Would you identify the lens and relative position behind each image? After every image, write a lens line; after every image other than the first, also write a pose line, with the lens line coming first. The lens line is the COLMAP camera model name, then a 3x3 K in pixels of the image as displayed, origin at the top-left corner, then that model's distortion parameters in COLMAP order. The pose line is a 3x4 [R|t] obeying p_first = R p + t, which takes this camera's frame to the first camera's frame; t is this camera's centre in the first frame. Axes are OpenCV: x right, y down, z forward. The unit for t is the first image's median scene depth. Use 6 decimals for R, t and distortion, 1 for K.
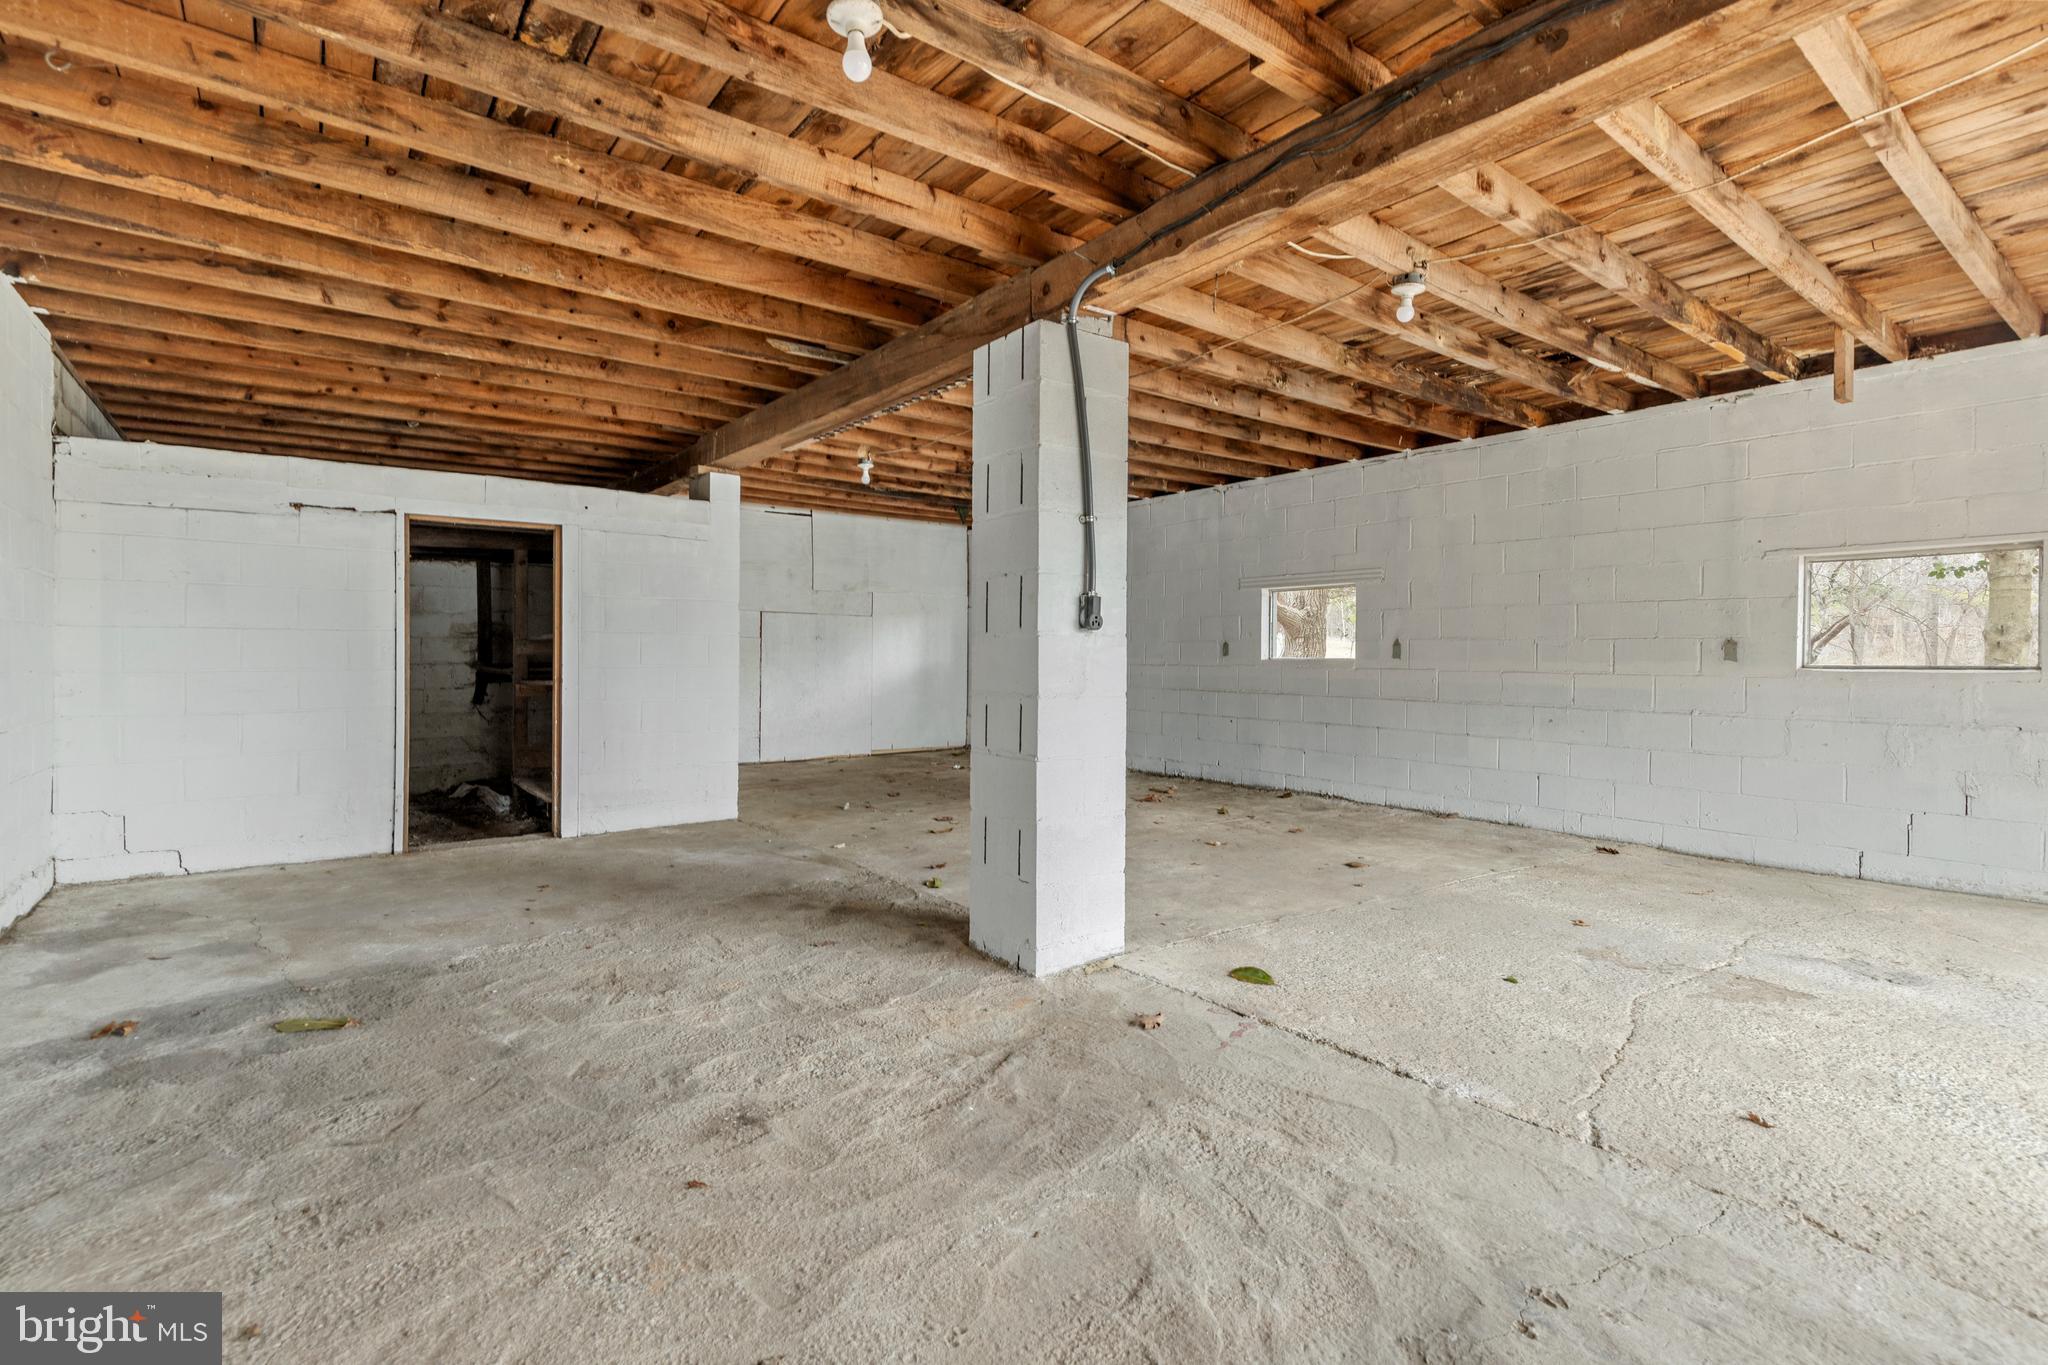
lens RADIAL K [[922.8, 0, 1021.4], [0, 922.8, 654.3], [0, 0, 1]] dist [0.000982, 0.000145]
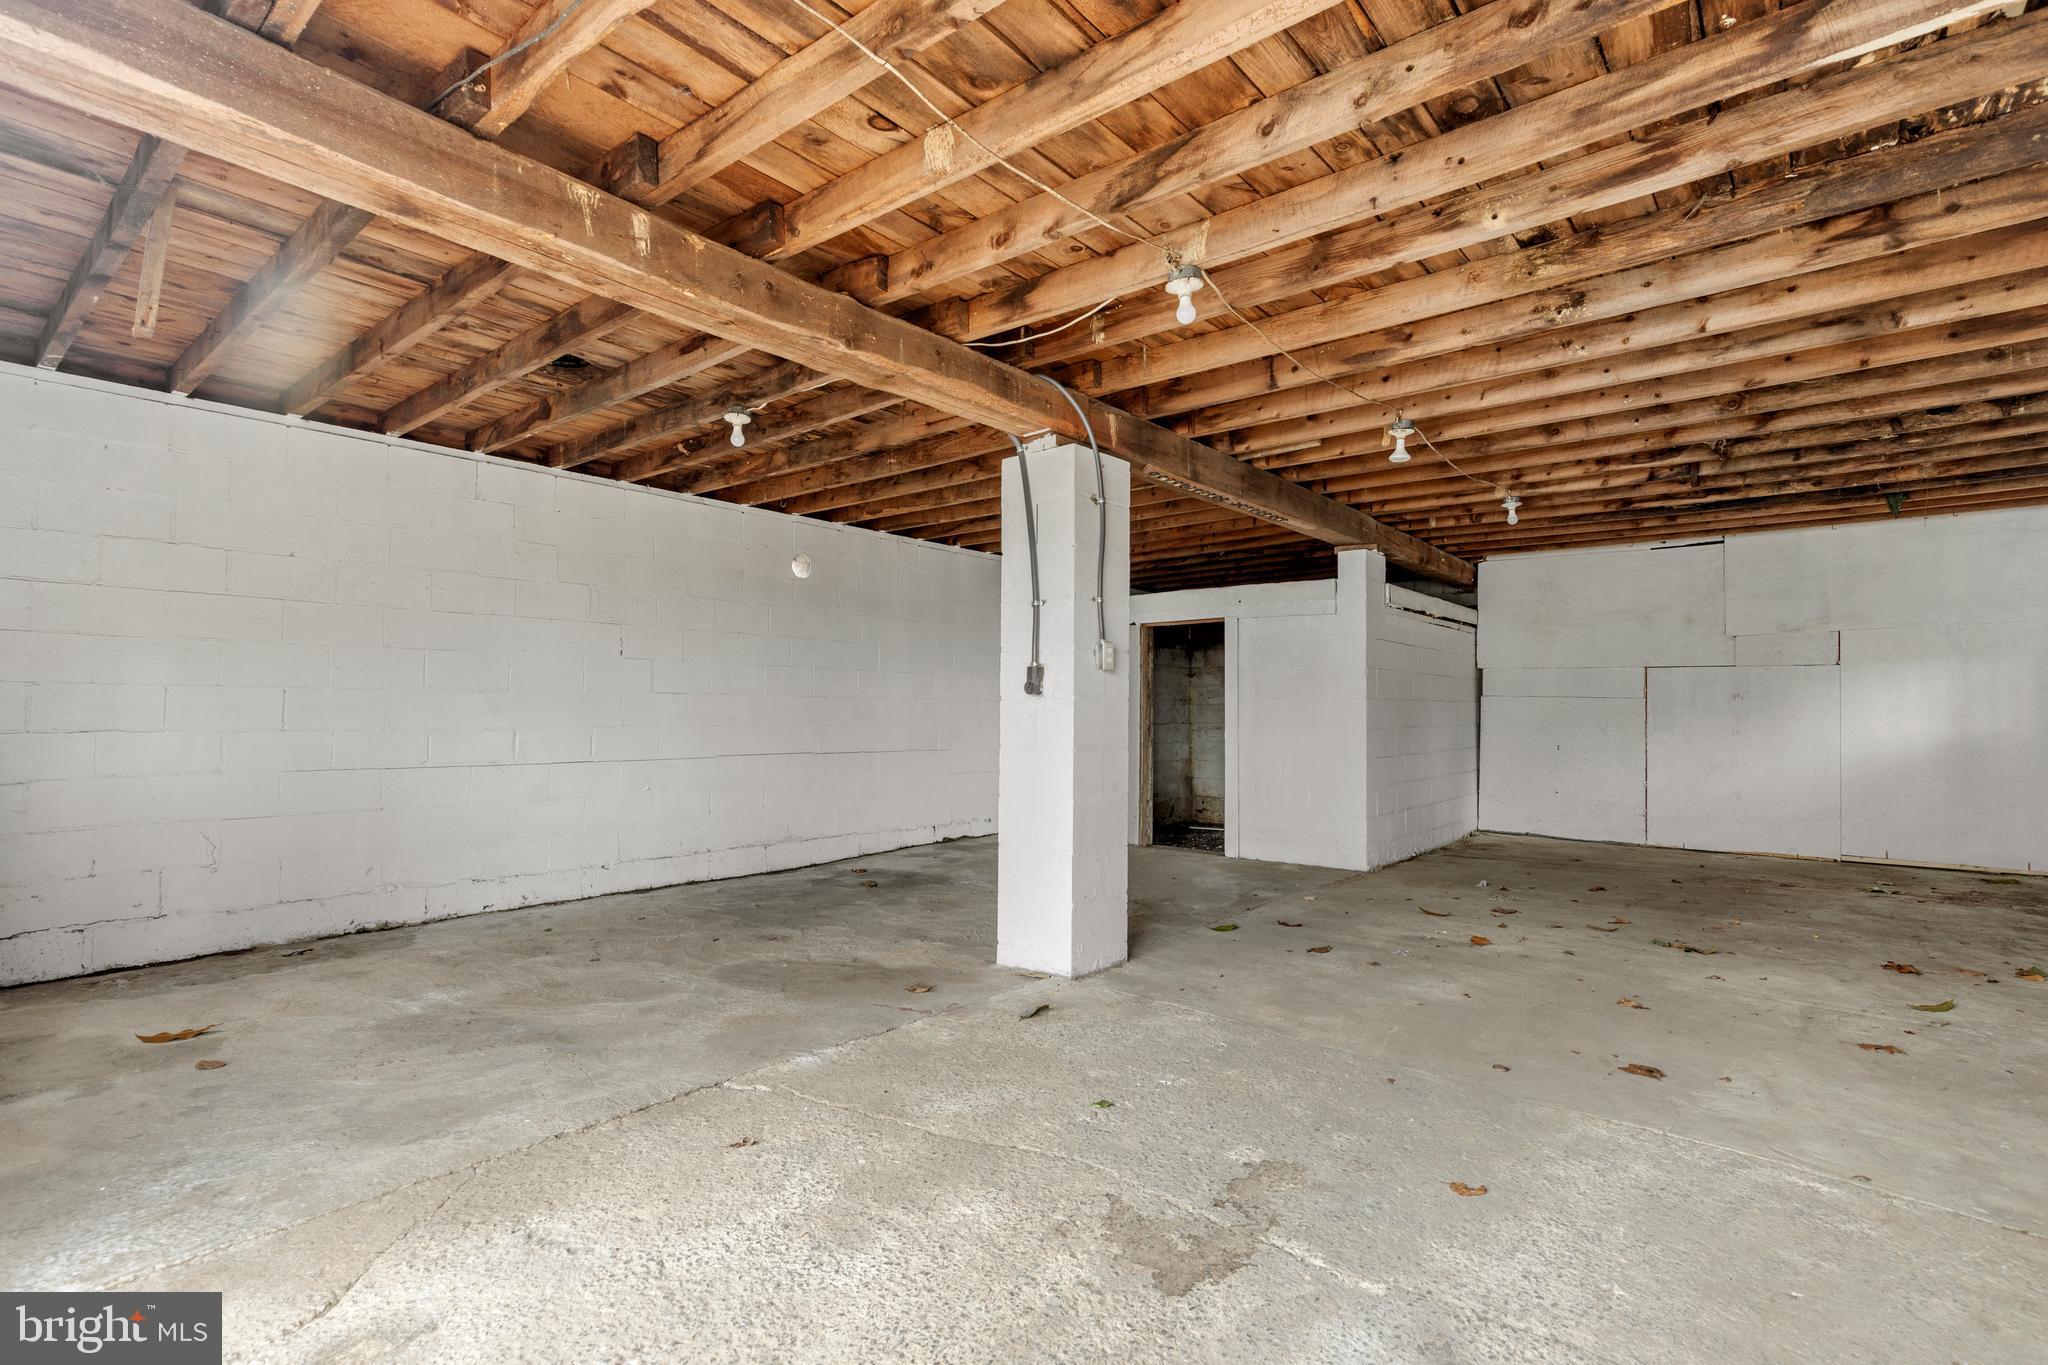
lens RADIAL K [[969.7, 0, 1024.0], [0, 969.7, 682.5], [0, 0, 1]] dist [-0.004036, -0.000334]
pose [[0.237084, -0.034214, -0.970887, 1.560720], [-0.004453, 0.999331, -0.036304, 0.007968], [0.971479, 0.012930, 0.236773, 0.820466]]
